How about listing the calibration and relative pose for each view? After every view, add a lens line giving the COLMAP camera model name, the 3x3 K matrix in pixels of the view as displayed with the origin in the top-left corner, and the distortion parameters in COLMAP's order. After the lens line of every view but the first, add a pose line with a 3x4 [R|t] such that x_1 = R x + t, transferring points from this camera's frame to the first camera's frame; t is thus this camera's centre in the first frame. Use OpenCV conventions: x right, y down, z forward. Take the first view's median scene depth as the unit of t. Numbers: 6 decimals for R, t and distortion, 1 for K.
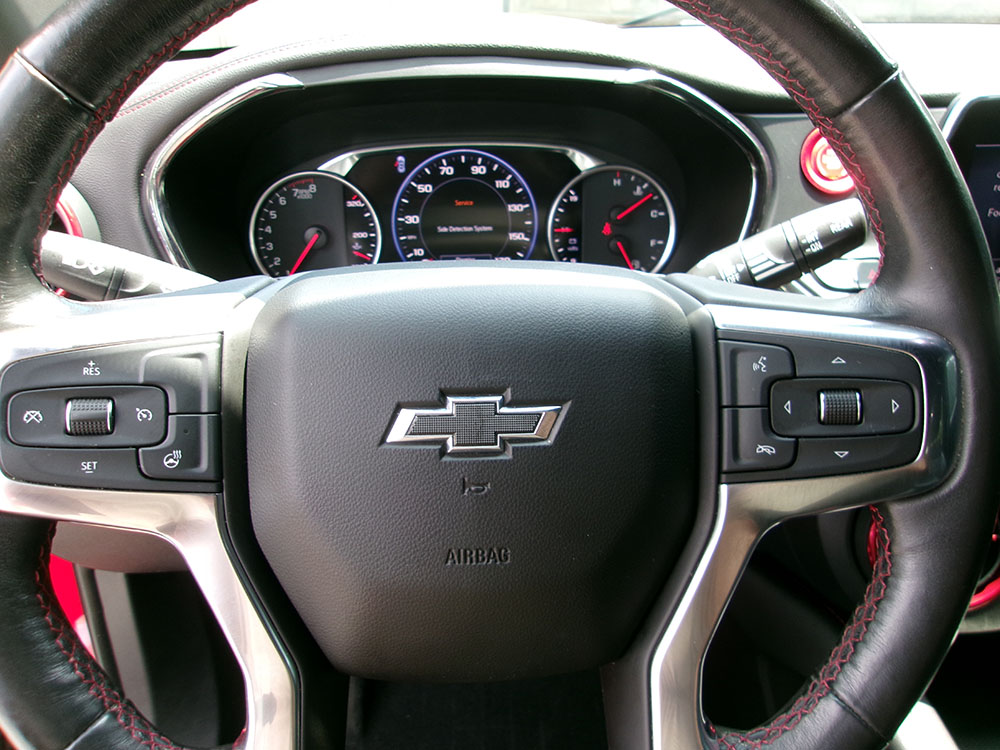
lens RADIAL K [[777.6, 0, 500.0], [0, 777.6, 375.0], [0, 0, 1]] dist [-0.029666, 0.054583]
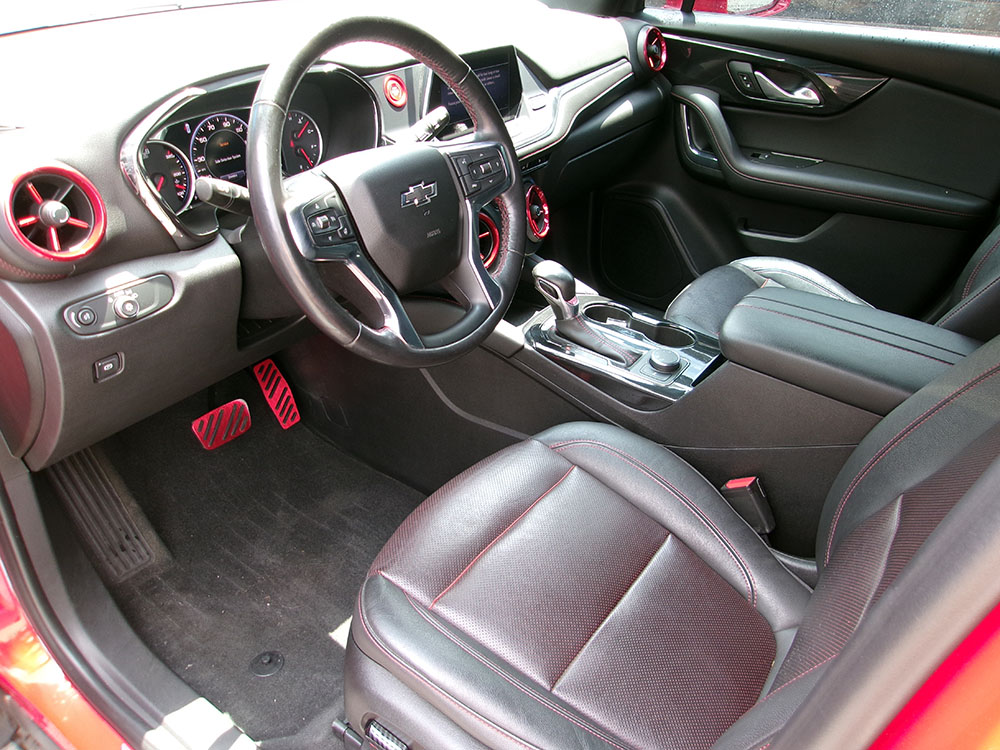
lens RADIAL K [[777.6, 0, 500.0], [0, 777.6, 375.0], [0, 0, 1]] dist [-0.029666, 0.054583]
pose [[0.635091, -0.384081, 0.670180, -1.056563], [0.311923, 0.921251, 0.232379, 0.052152], [-0.706656, 0.061462, 0.704882, -0.682076]]
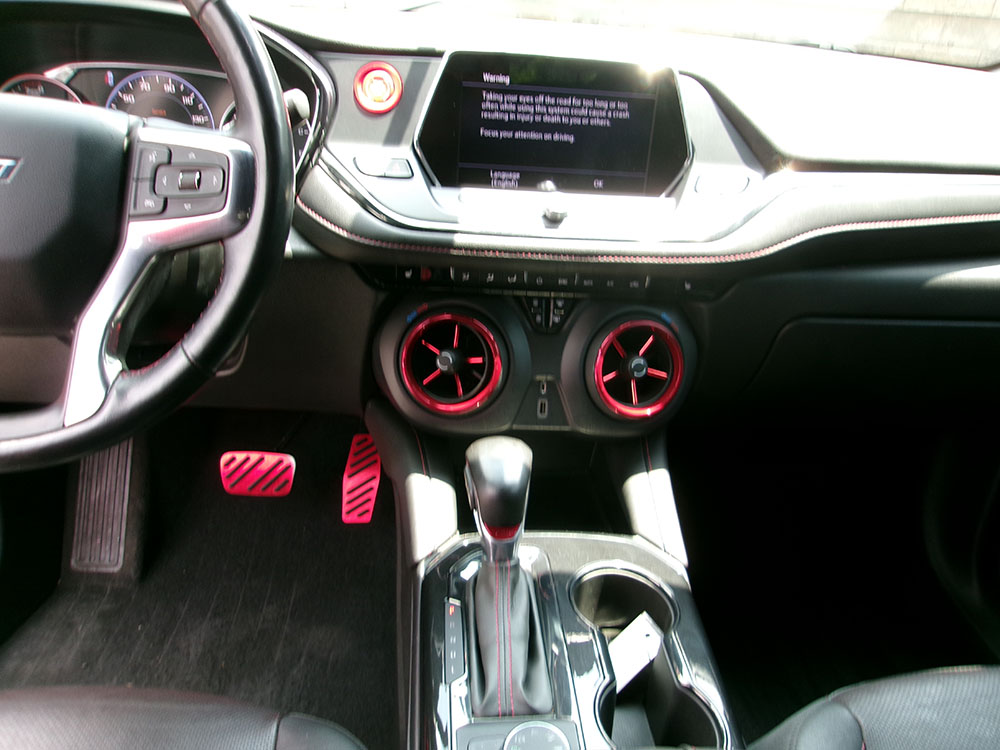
lens RADIAL K [[770.6, 0, 500.0], [0, 770.6, 375.0], [0, 0, 1]] dist [-0.012371, 0.016524]
pose [[0.996854, 0.068392, 0.040056, 0.539024], [-0.067751, 0.997555, -0.017164, 0.227147], [-0.041132, 0.014396, 0.999050, -0.377440]]
